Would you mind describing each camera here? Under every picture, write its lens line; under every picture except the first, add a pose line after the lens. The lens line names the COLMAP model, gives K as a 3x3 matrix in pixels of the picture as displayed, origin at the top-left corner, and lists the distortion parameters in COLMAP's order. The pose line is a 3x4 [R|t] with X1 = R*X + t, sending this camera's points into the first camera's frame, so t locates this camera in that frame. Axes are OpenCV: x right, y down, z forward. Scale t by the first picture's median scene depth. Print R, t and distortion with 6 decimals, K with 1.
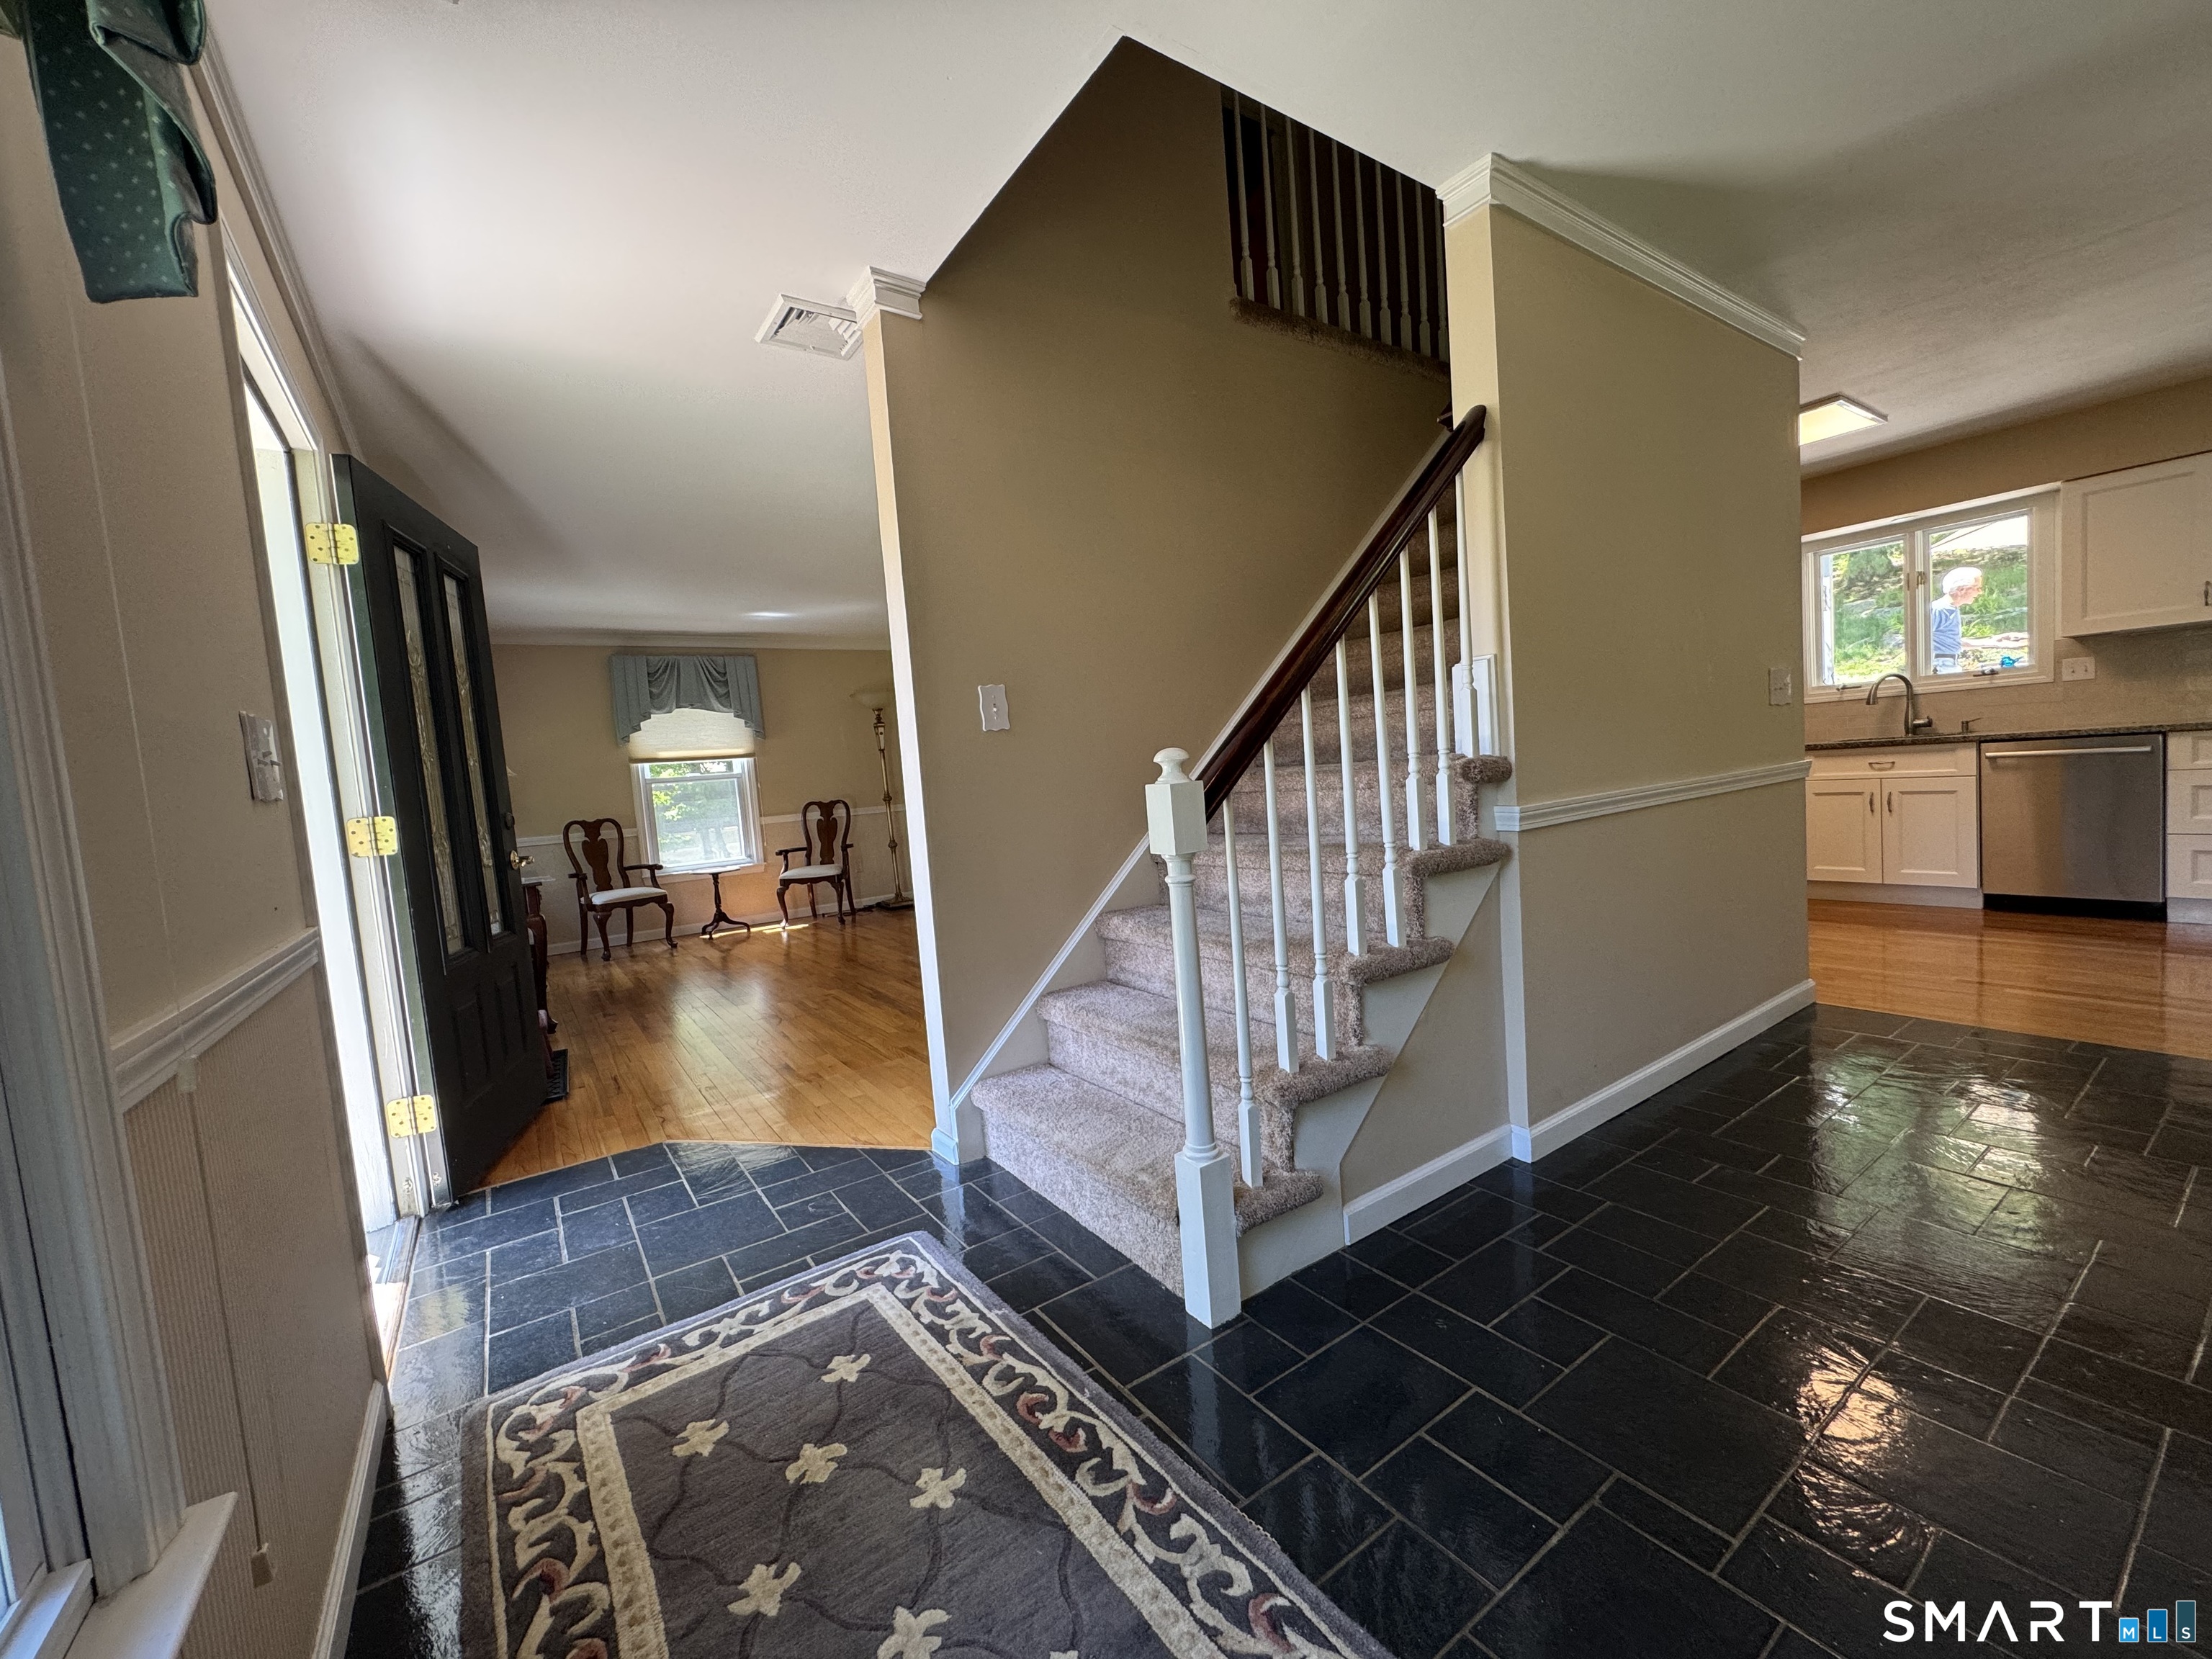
lens RADIAL K [[877.8, 0, 1102.5], [0, 877.8, 832.9], [0, 0, 1]] dist [0.002696, -0.001174]
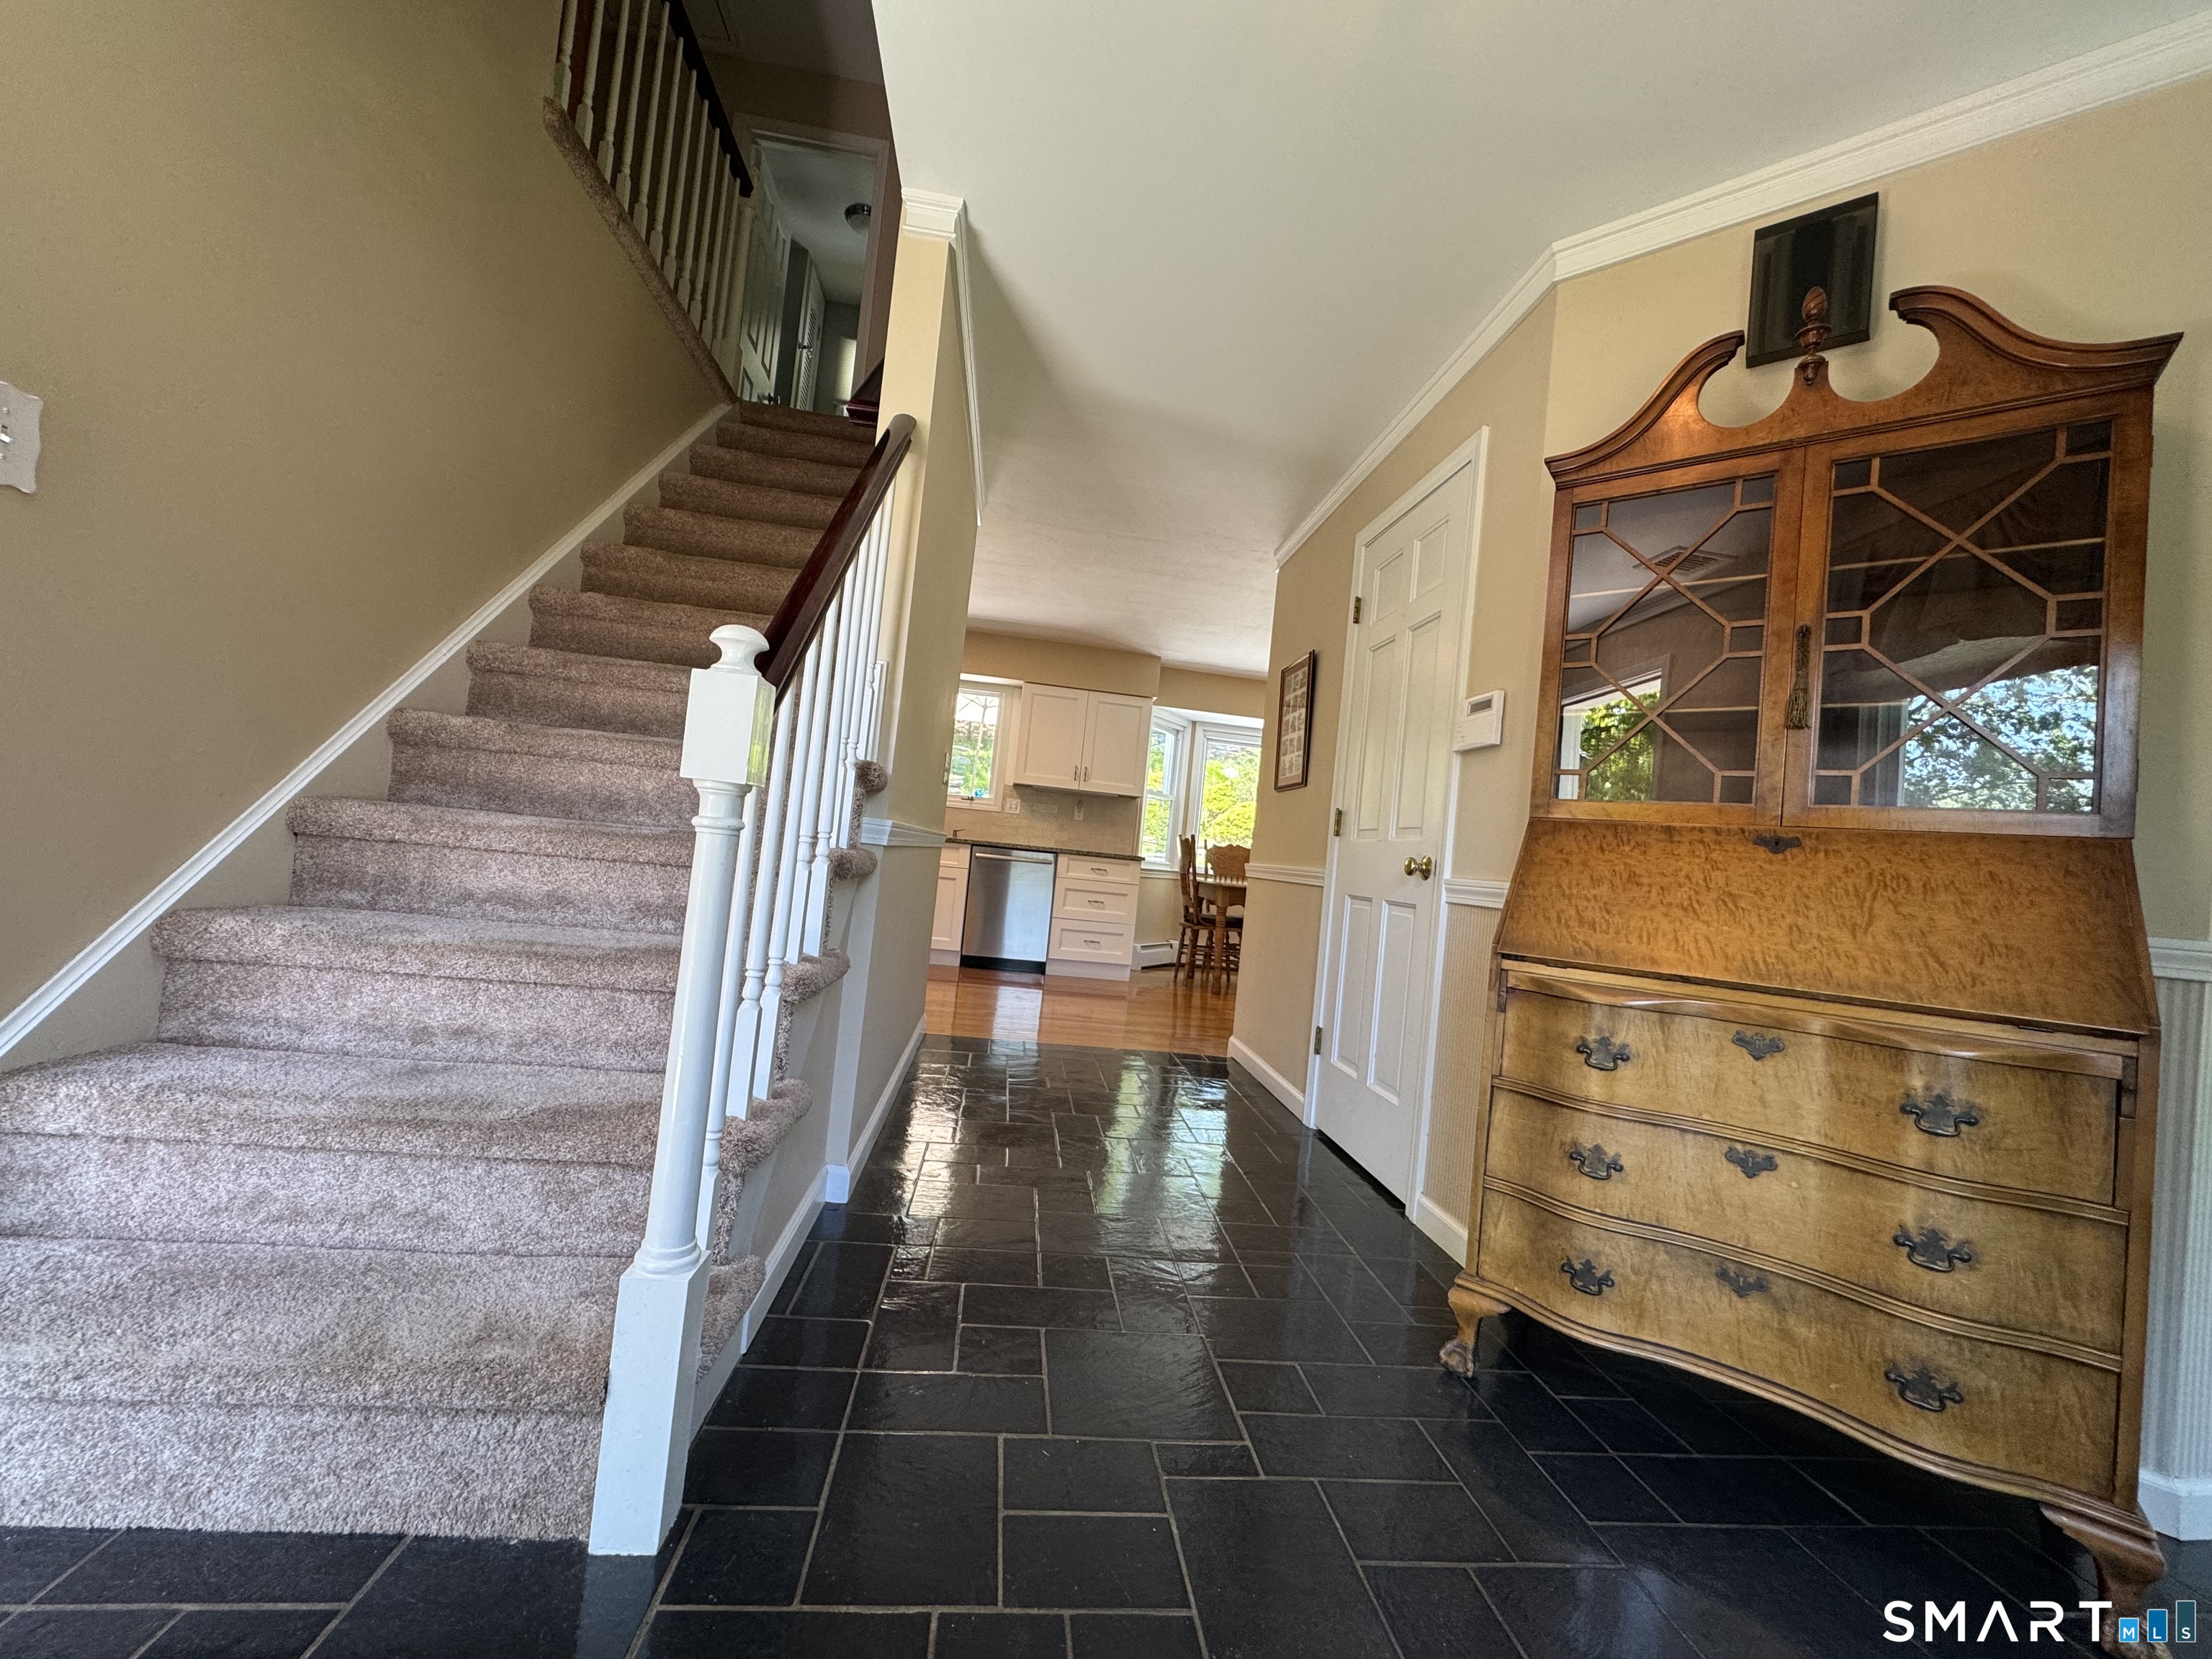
lens RADIAL K [[877.8, 0, 1108.9], [0, 877.8, 828.8], [0, 0, 1]] dist [0.002696, -0.001174]
pose [[0.459663, 0.152888, 0.874834, -0.283930], [-0.071235, 0.988244, -0.135278, 0.100896], [-0.885232, -0.000137, 0.465150, 0.355066]]
